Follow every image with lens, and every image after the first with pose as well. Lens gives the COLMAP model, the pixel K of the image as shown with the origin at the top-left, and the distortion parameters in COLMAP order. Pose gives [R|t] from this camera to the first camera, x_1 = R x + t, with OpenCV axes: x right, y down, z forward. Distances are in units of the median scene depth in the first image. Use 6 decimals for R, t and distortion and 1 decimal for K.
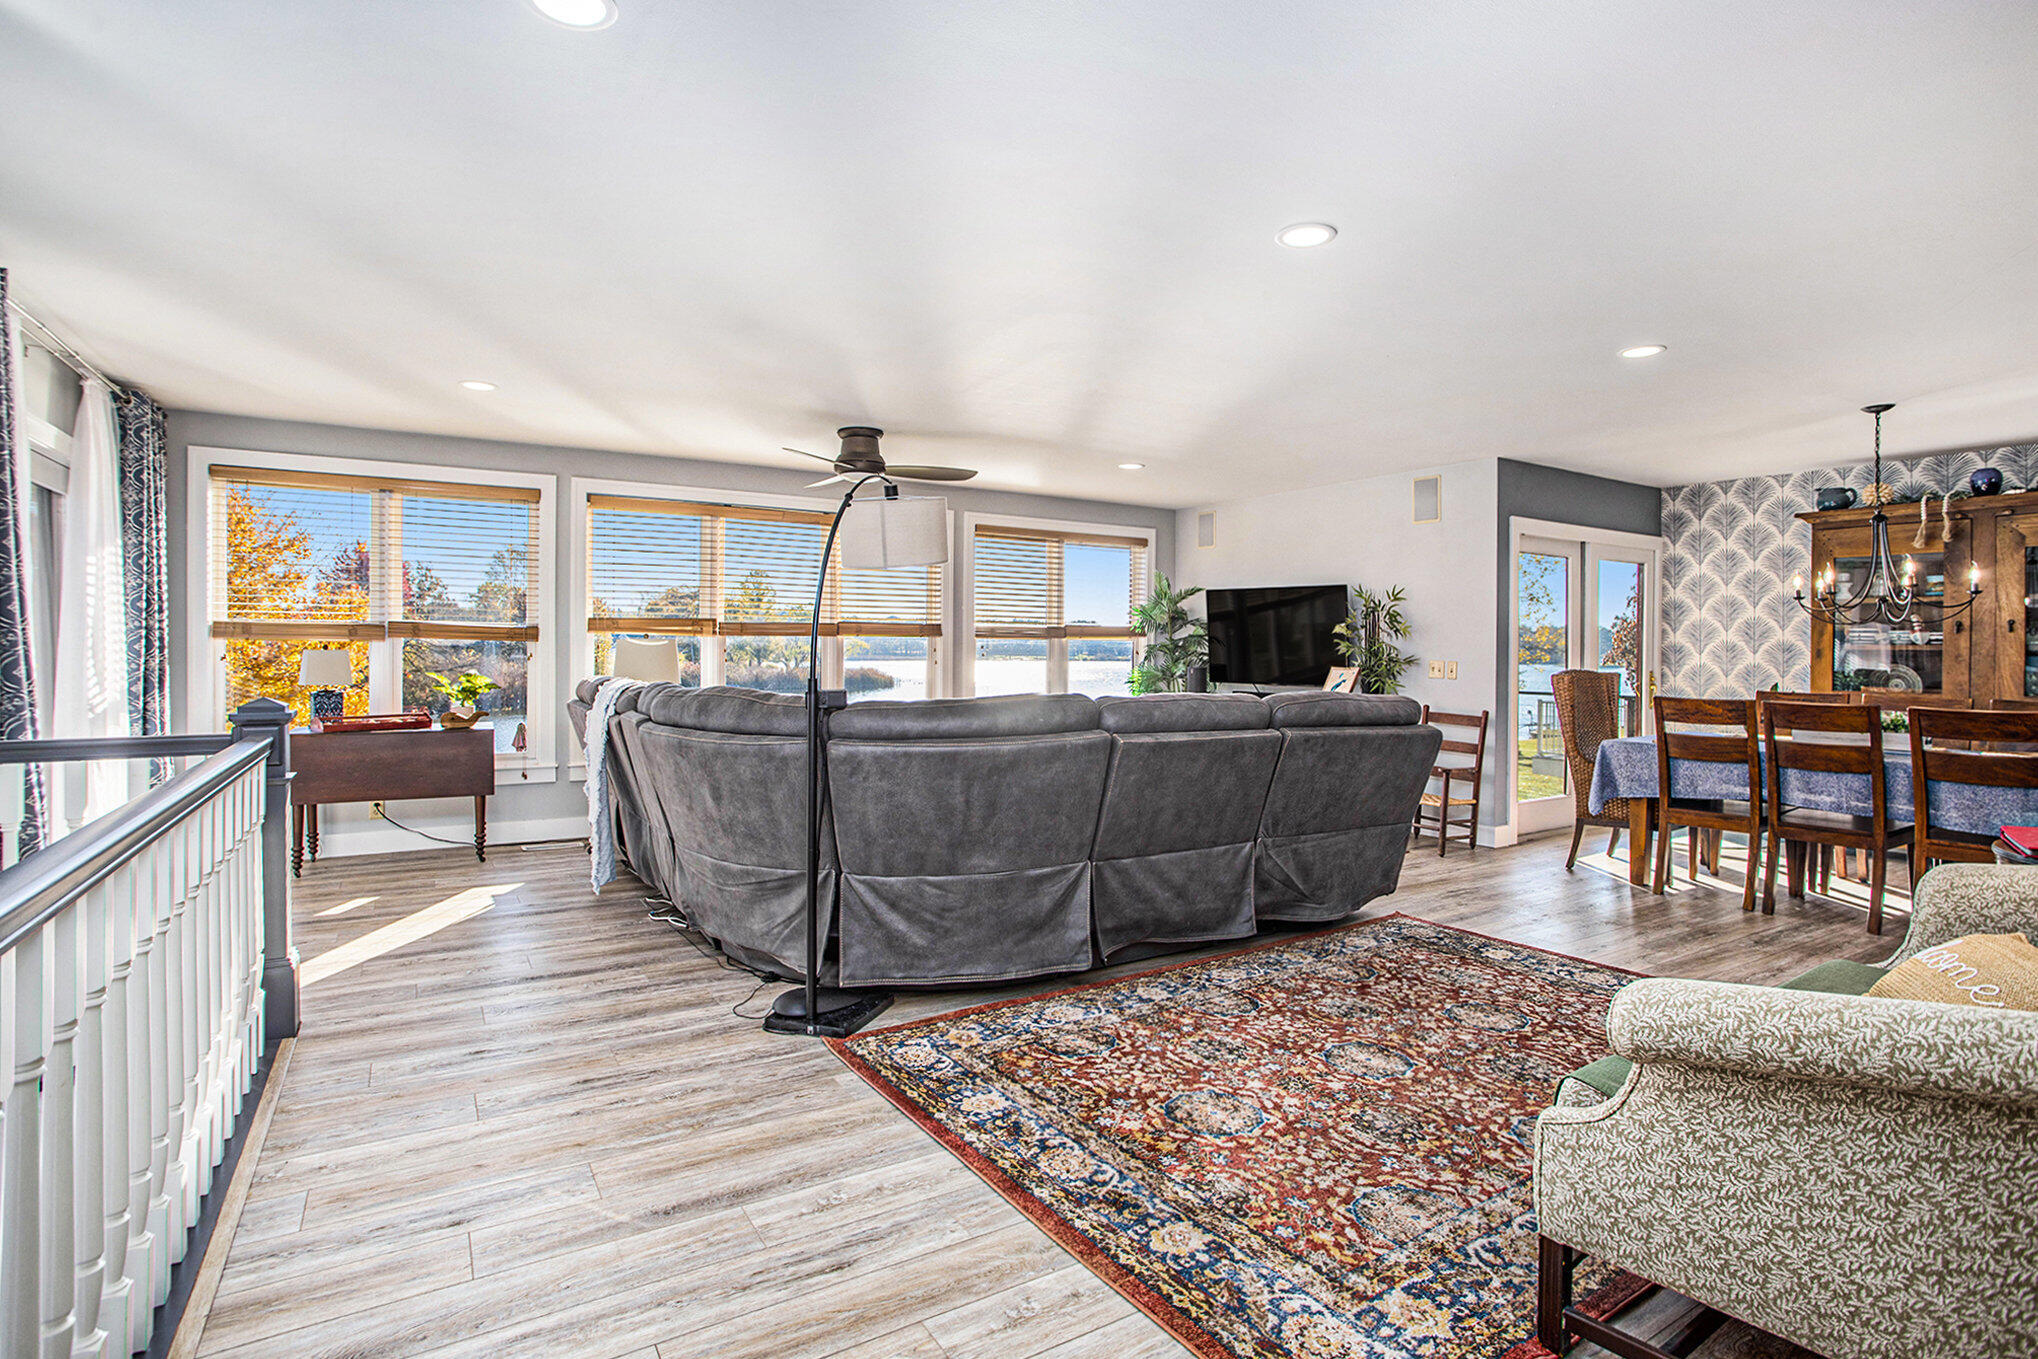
lens RADIAL K [[989.4, 0, 1013.3], [0, 989.4, 657.7], [0, 0, 1]] dist [-0.068044, 0.025139]
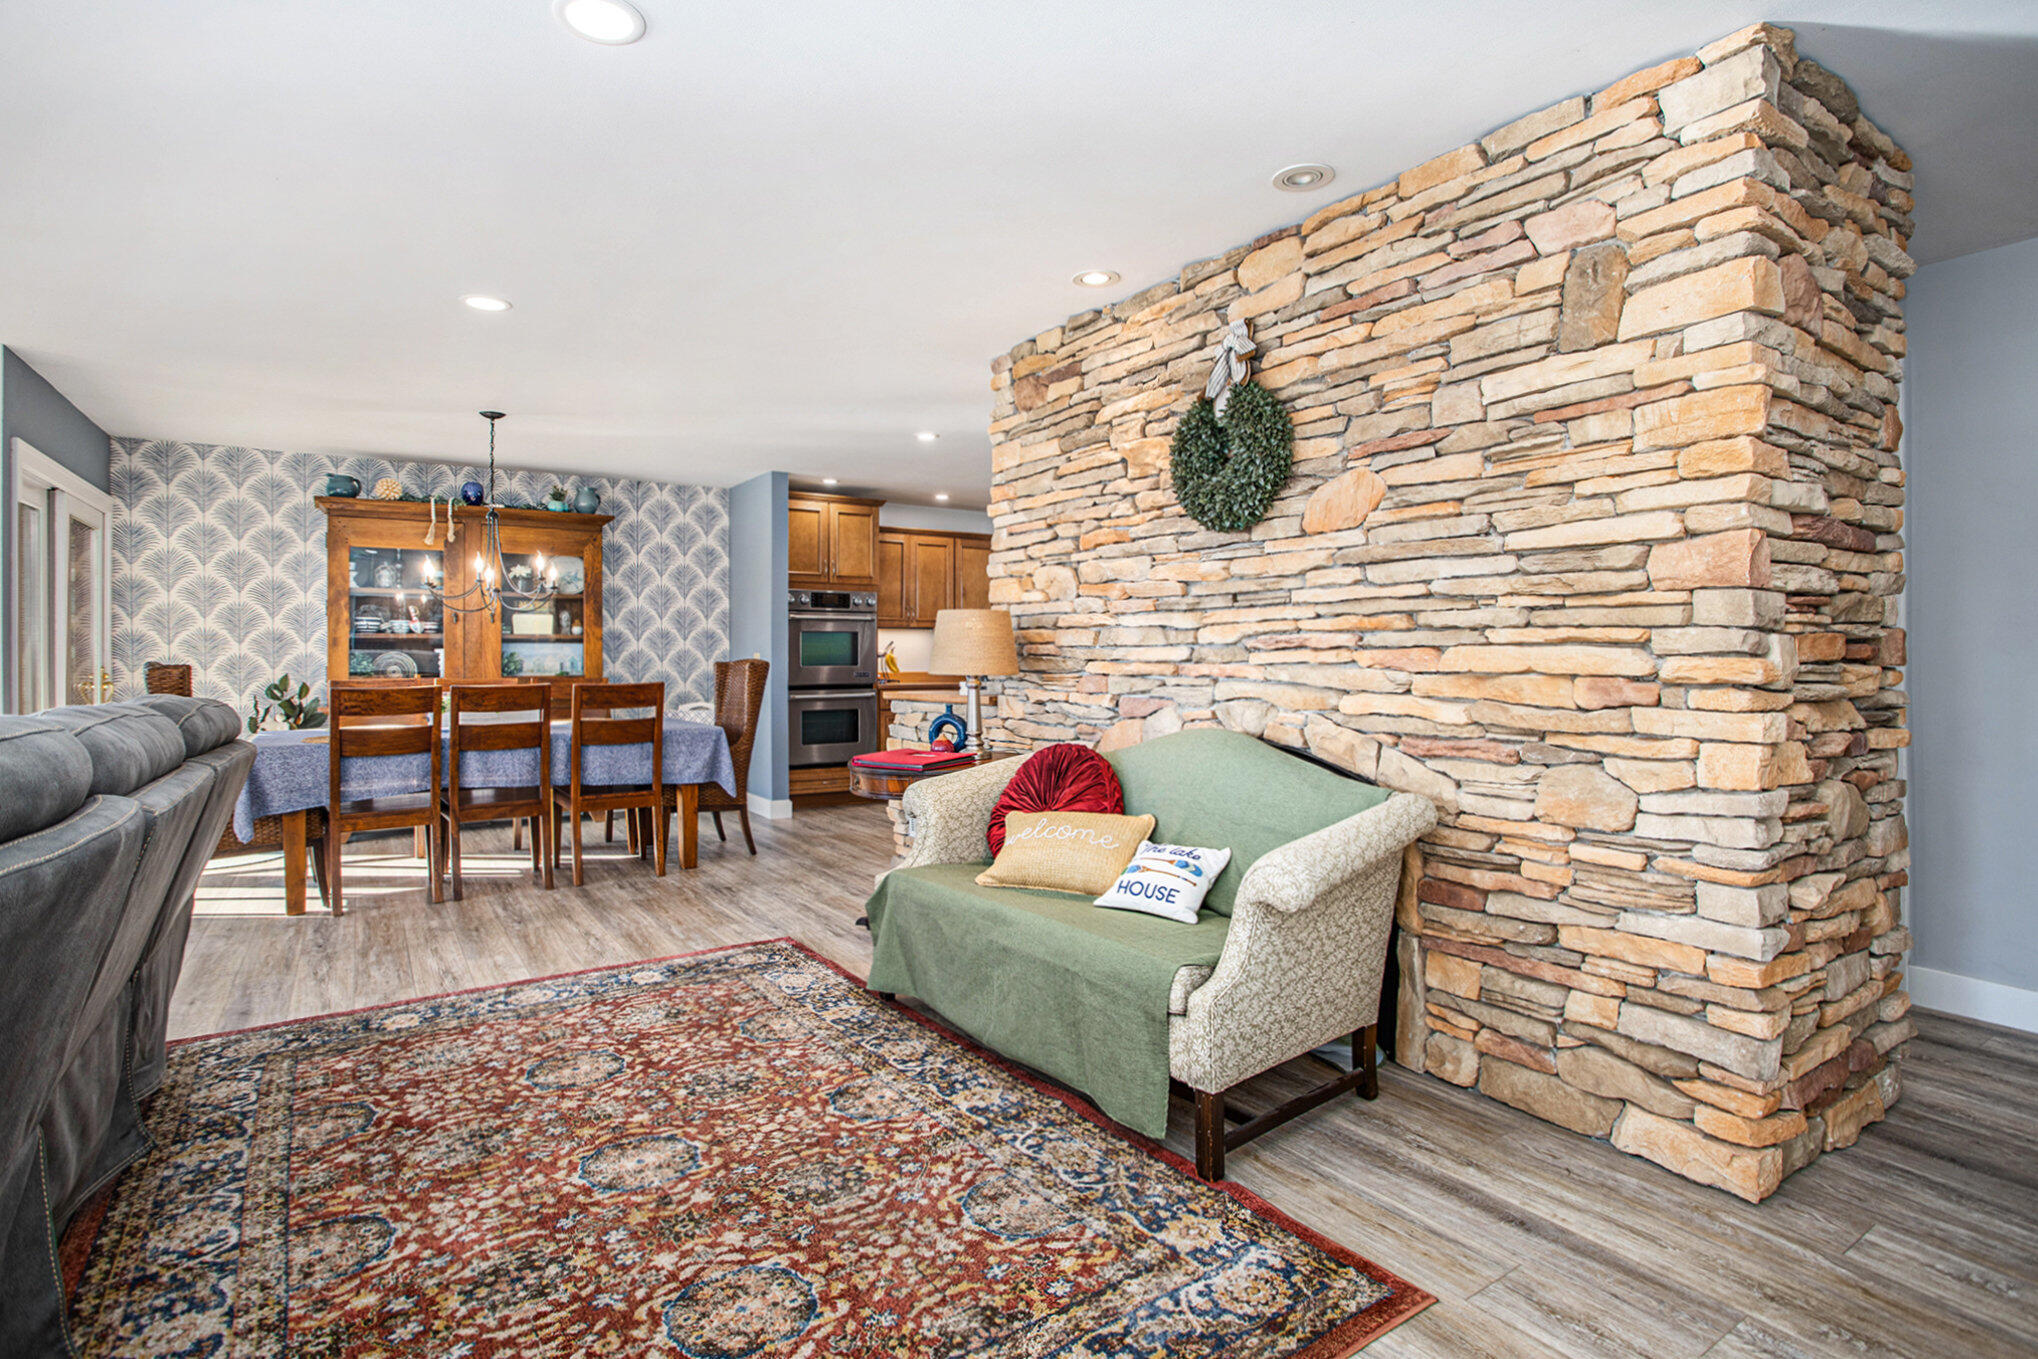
lens RADIAL K [[992.3, 0, 1013.5], [0, 992.3, 650.3], [0, 0, 1]] dist [-0.023204, 0.019799]
pose [[0.008196, -0.010537, 0.999911, -0.318356], [0.007813, 0.999915, 0.010473, -0.001051], [-0.999936, 0.007726, 0.008278, 0.528722]]
